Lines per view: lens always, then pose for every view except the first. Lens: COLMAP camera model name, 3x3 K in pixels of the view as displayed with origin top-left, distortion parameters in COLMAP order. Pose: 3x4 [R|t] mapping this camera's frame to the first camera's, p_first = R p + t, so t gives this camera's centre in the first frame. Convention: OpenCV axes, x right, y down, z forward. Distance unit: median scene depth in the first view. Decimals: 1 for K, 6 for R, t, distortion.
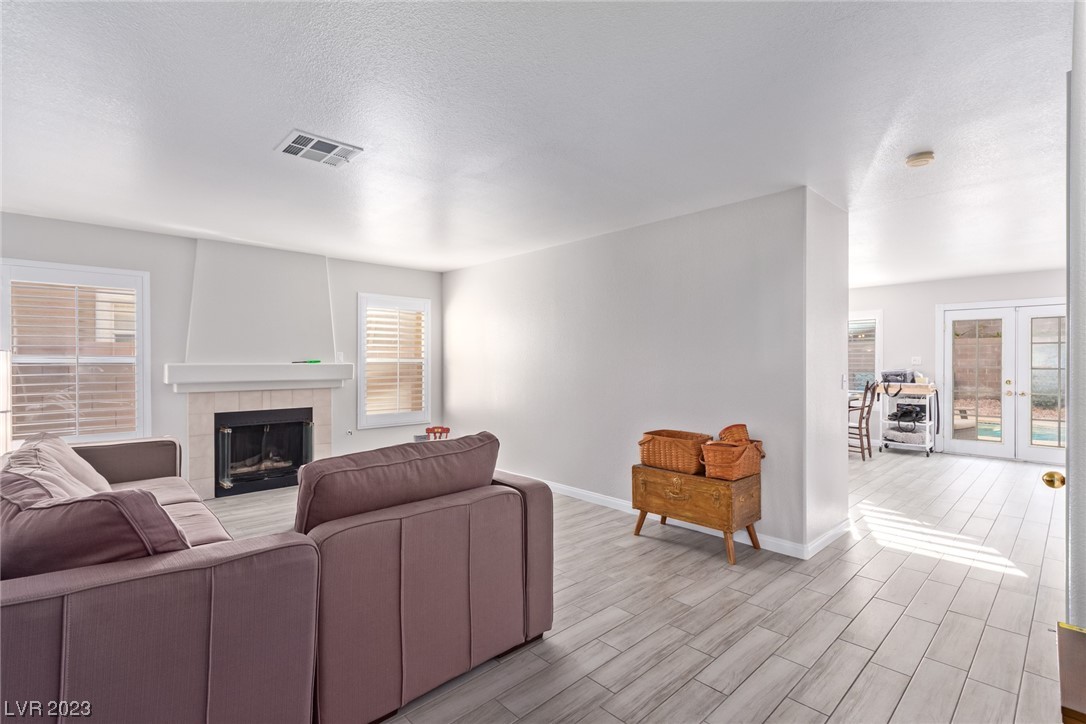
lens RADIAL K [[500.4, 0, 561.2], [0, 500.4, 361.1], [0, 0, 1]] dist [-0.000252, 0.000210]
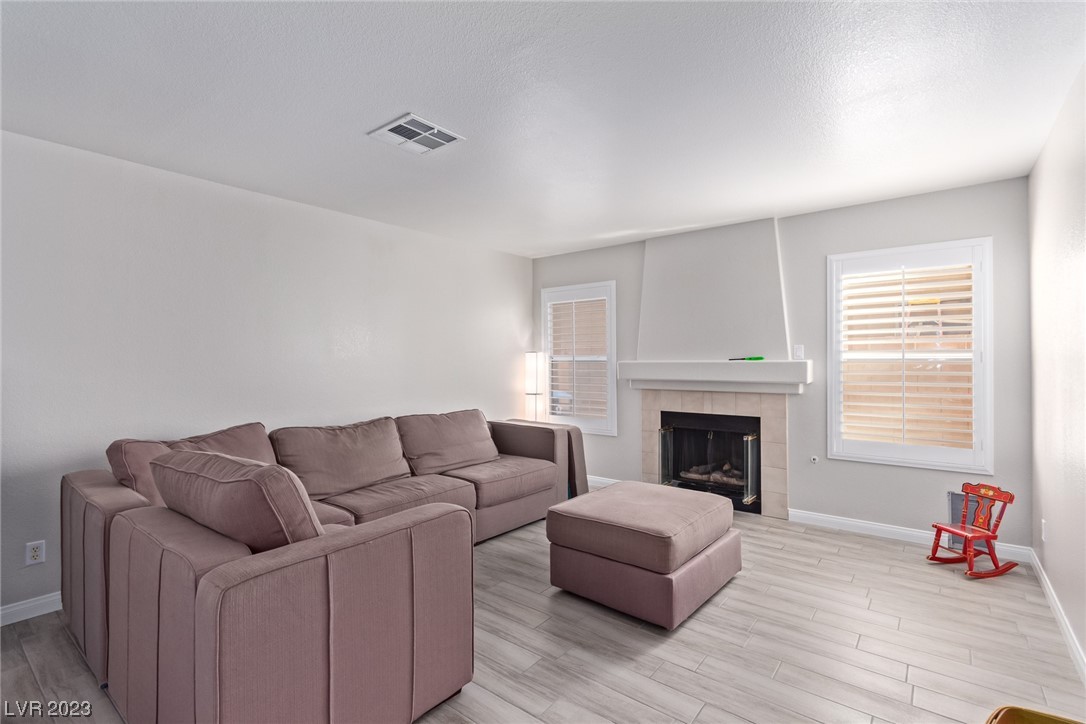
lens RADIAL K [[515.1, 0, 543.0], [0, 515.1, 362.0], [0, 0, 1]] dist [0.003247, 0.000312]
pose [[0.112744, 0.004915, -0.993612, 0.277970], [0.008004, 0.999951, 0.005855, -0.000807], [0.993592, -0.008613, 0.112700, 0.618599]]
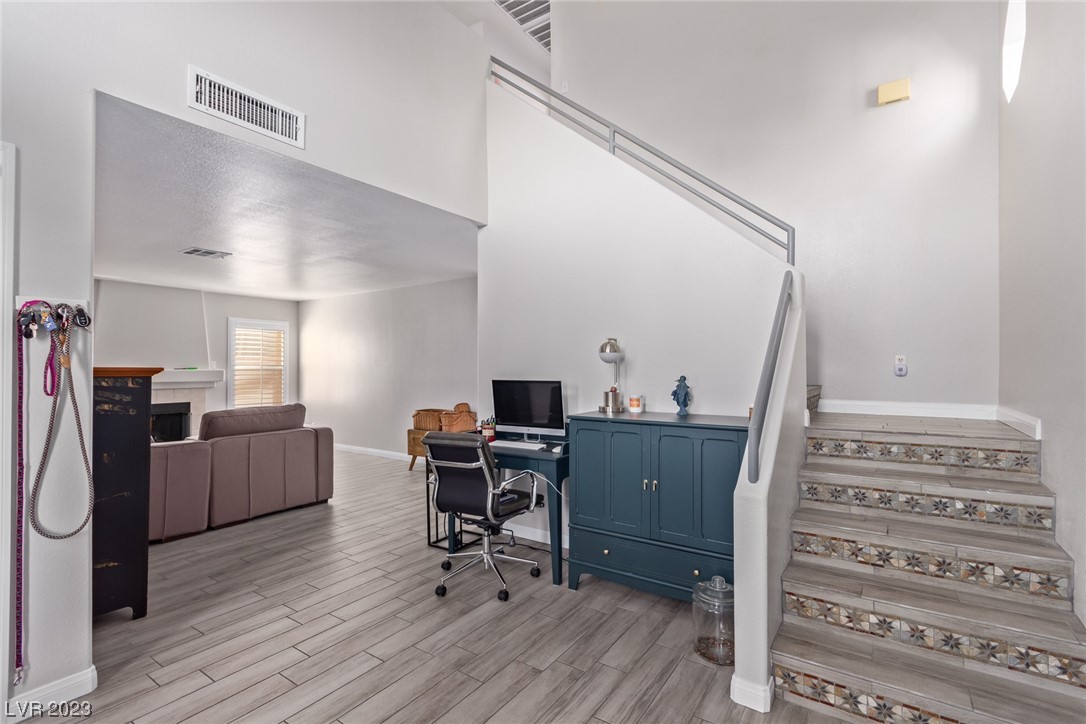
lens RADIAL K [[500.4, 0, 561.2], [0, 500.4, 361.1], [0, 0, 1]] dist [-0.000252, 0.000210]
pose [[0.979148, 0.000932, 0.203147, 0.228102], [0.001082, 0.999951, -0.009799, -0.005035], [-0.203146, 0.009815, 0.979099, -0.575389]]
